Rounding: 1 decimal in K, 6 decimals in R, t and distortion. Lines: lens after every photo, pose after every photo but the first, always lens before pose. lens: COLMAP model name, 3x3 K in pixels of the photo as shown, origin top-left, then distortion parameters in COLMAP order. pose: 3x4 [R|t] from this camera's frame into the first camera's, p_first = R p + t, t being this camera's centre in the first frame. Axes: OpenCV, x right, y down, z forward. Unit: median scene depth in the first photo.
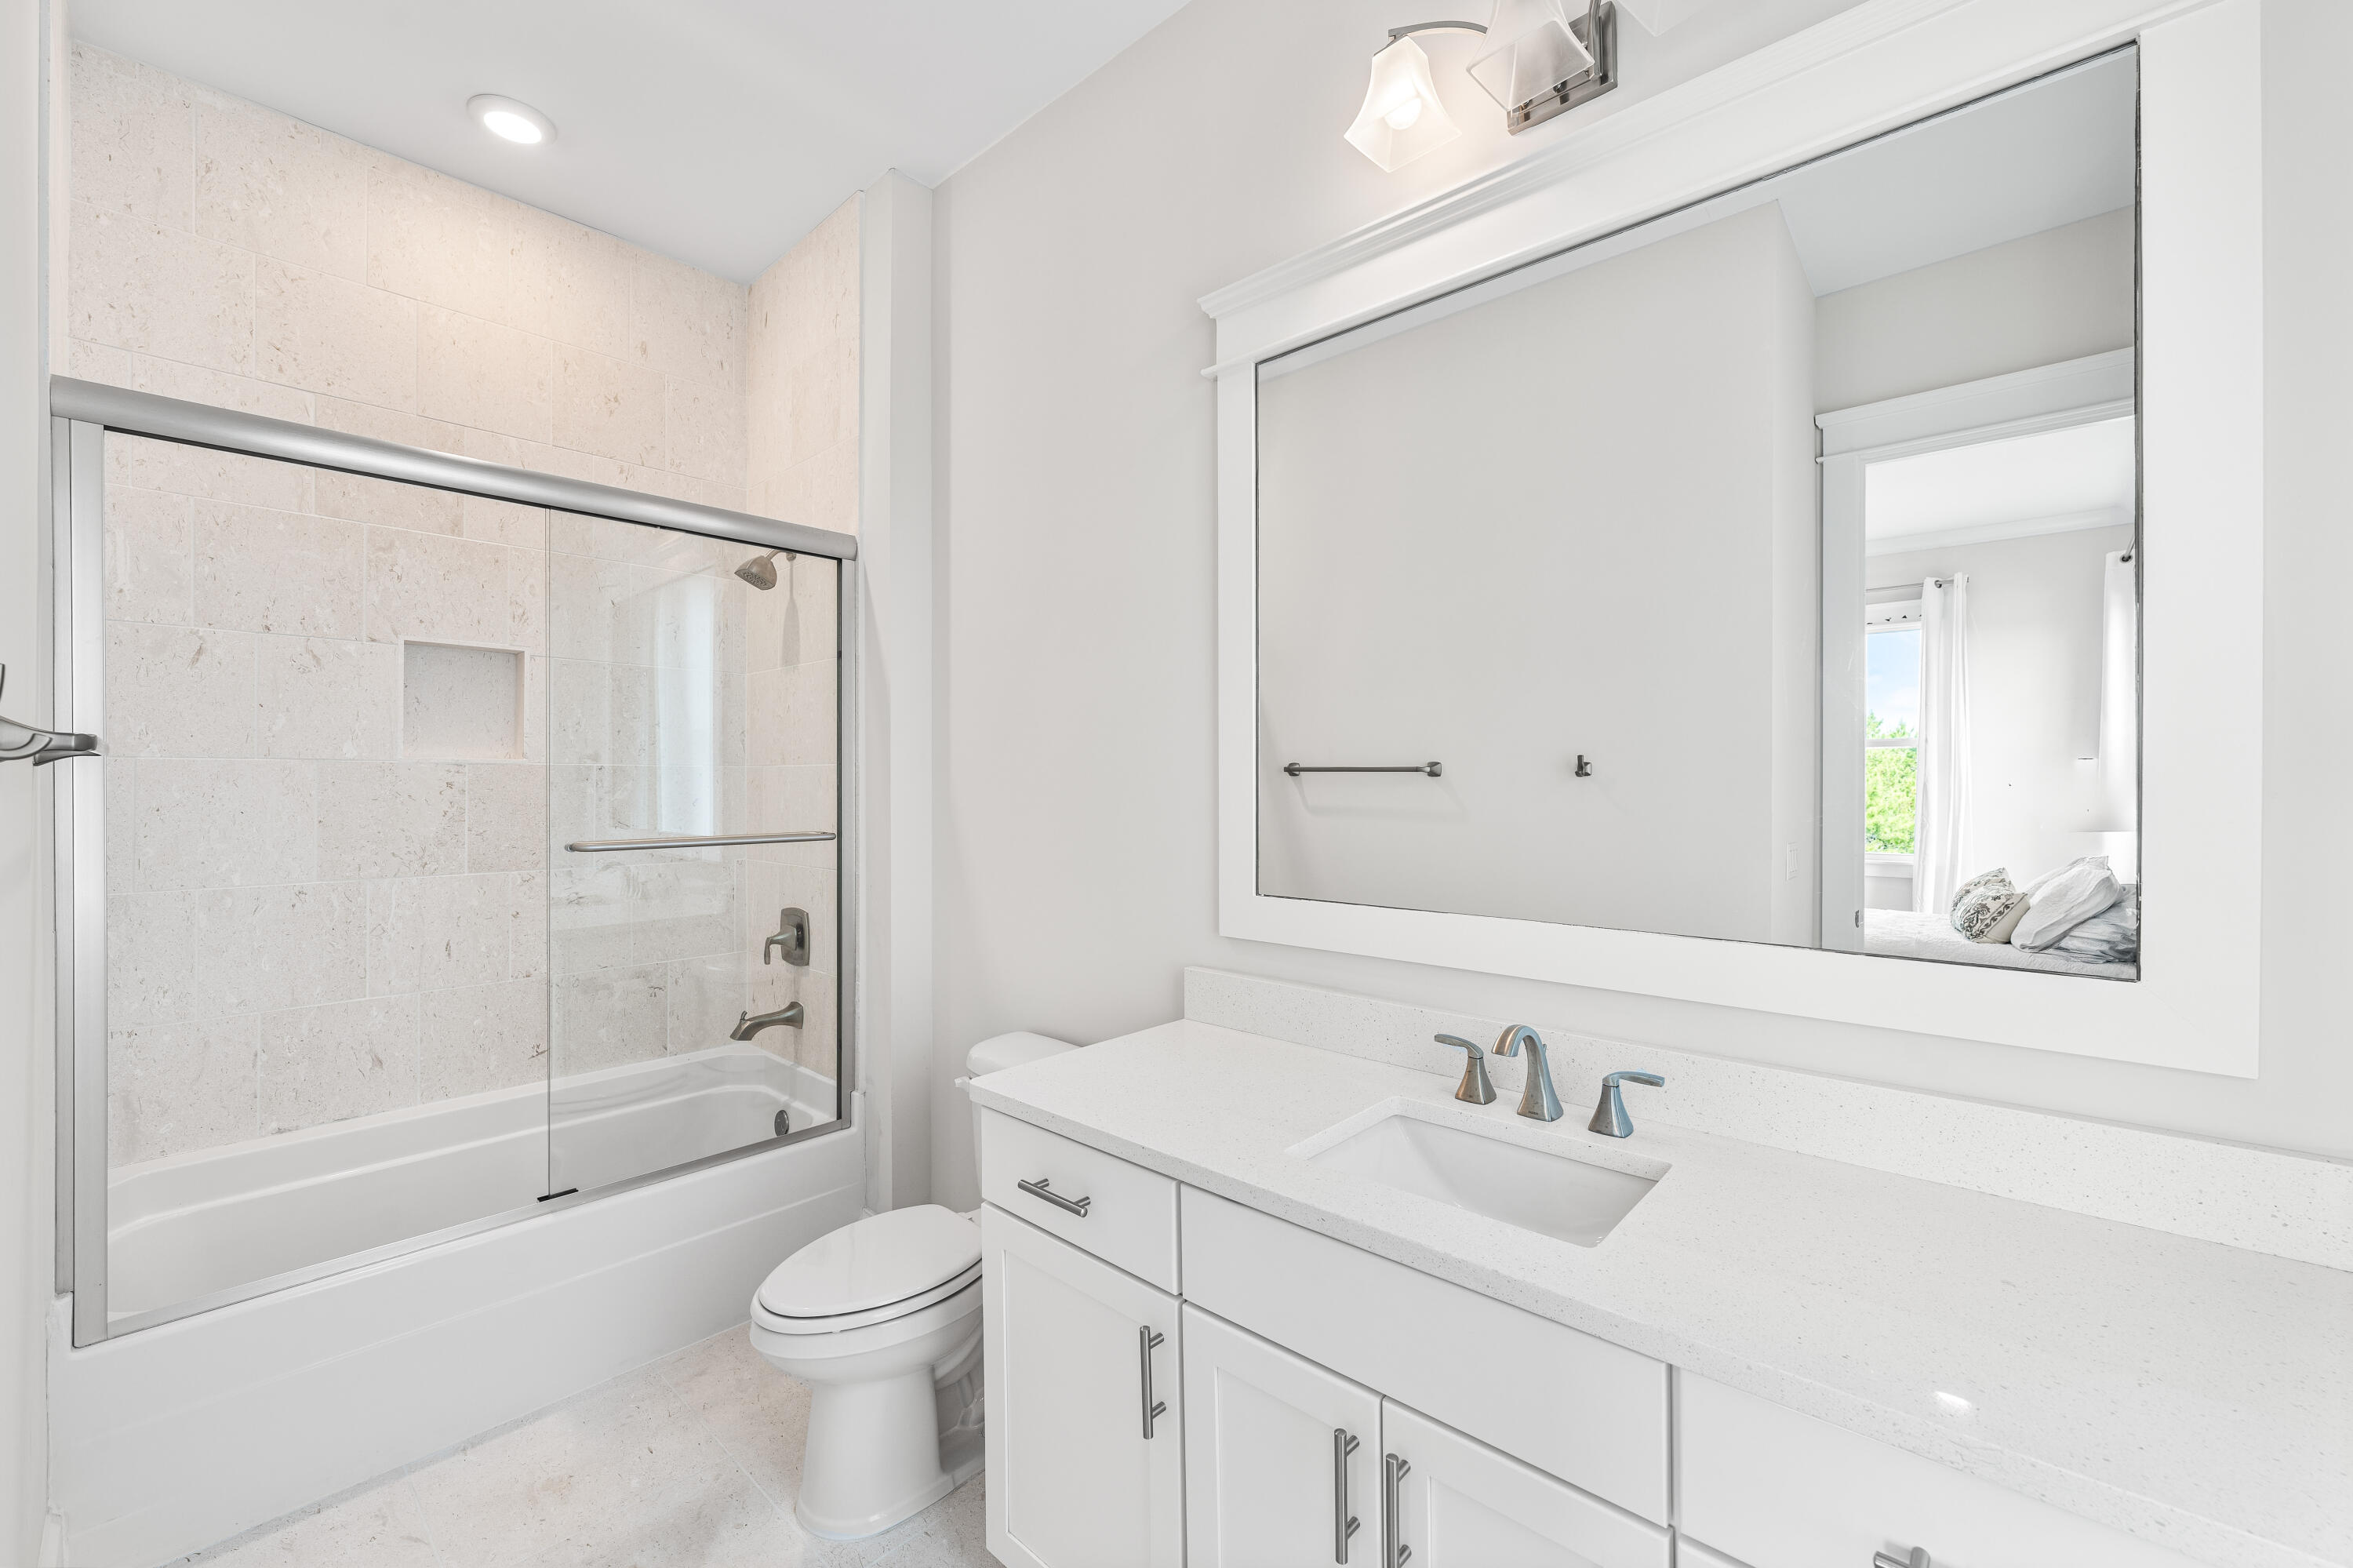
lens RADIAL K [[983.7, 0, 1176.5], [0, 983.7, 784.0], [0, 0, 1]] dist [0.000768, 0.000062]
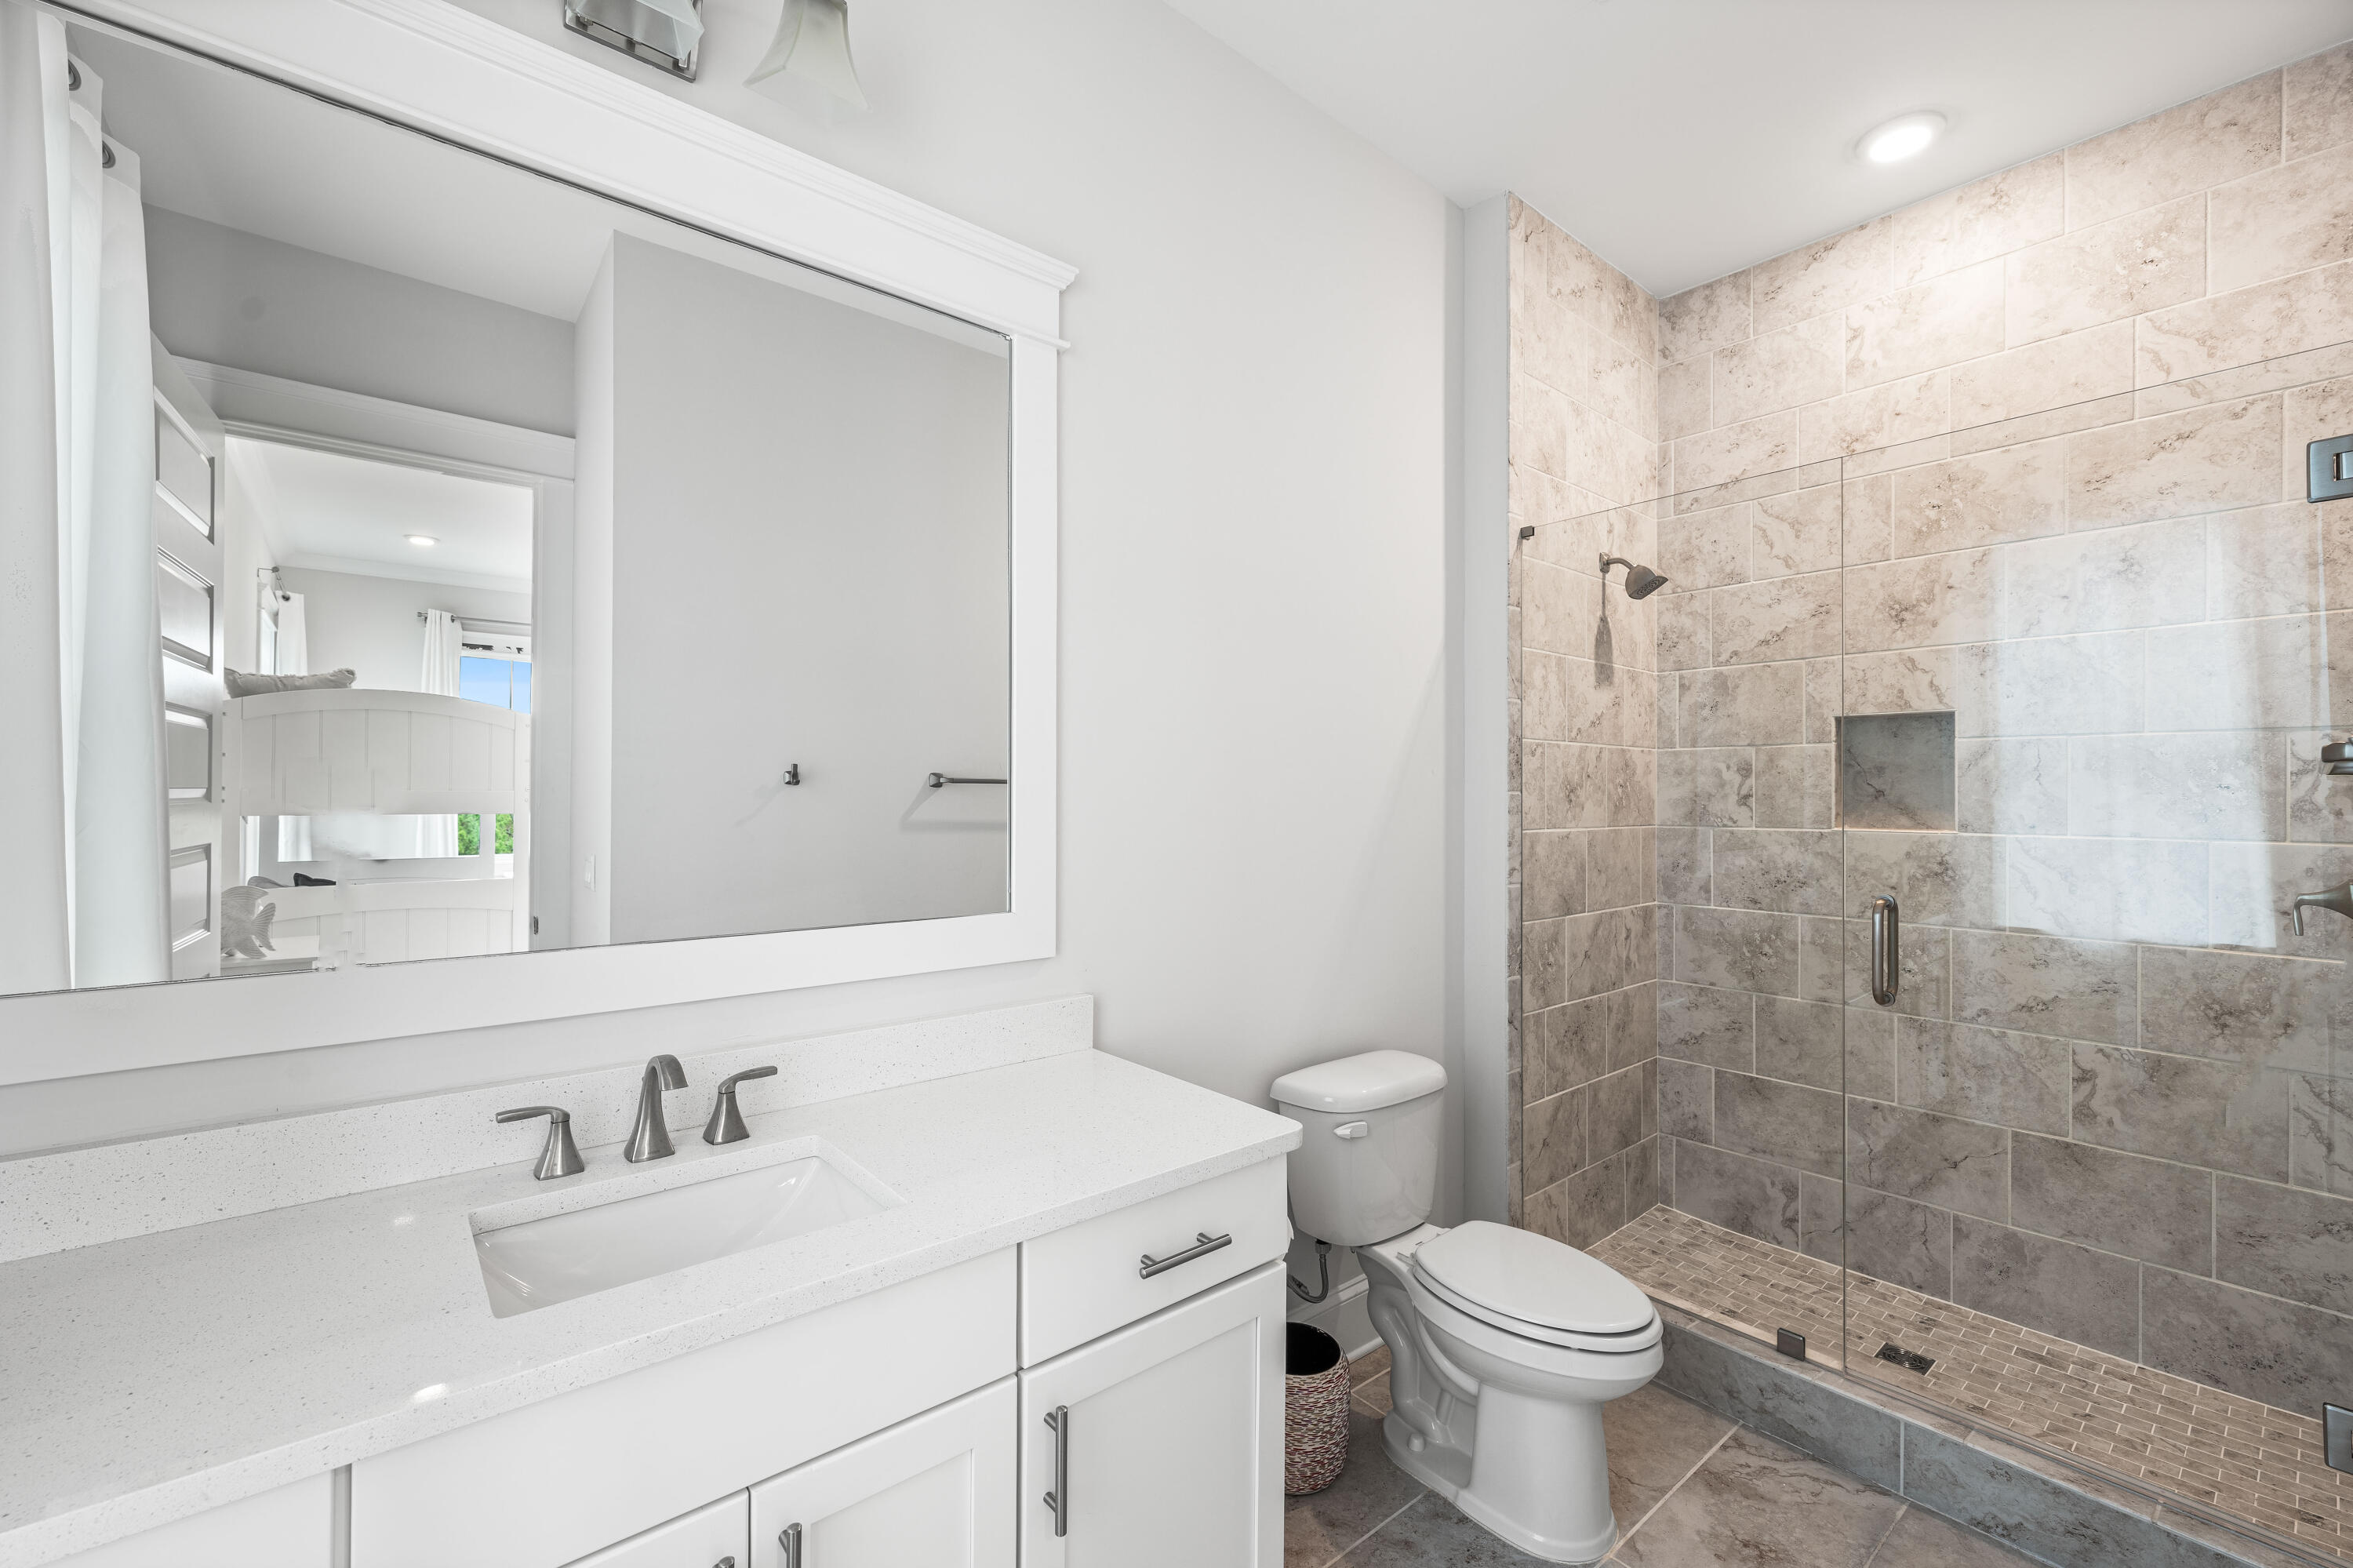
lens RADIAL K [[963.3, 0, 1176.5], [0, 963.3, 784.0], [0, 0, 1]] dist [-0.000889, -0.000334]
pose [[0.129665, -0.001676, 0.991556, -0.477082], [0.004132, 0.999991, 0.001150, -0.007475], [-0.991549, 0.003948, 0.129670, 0.419549]]
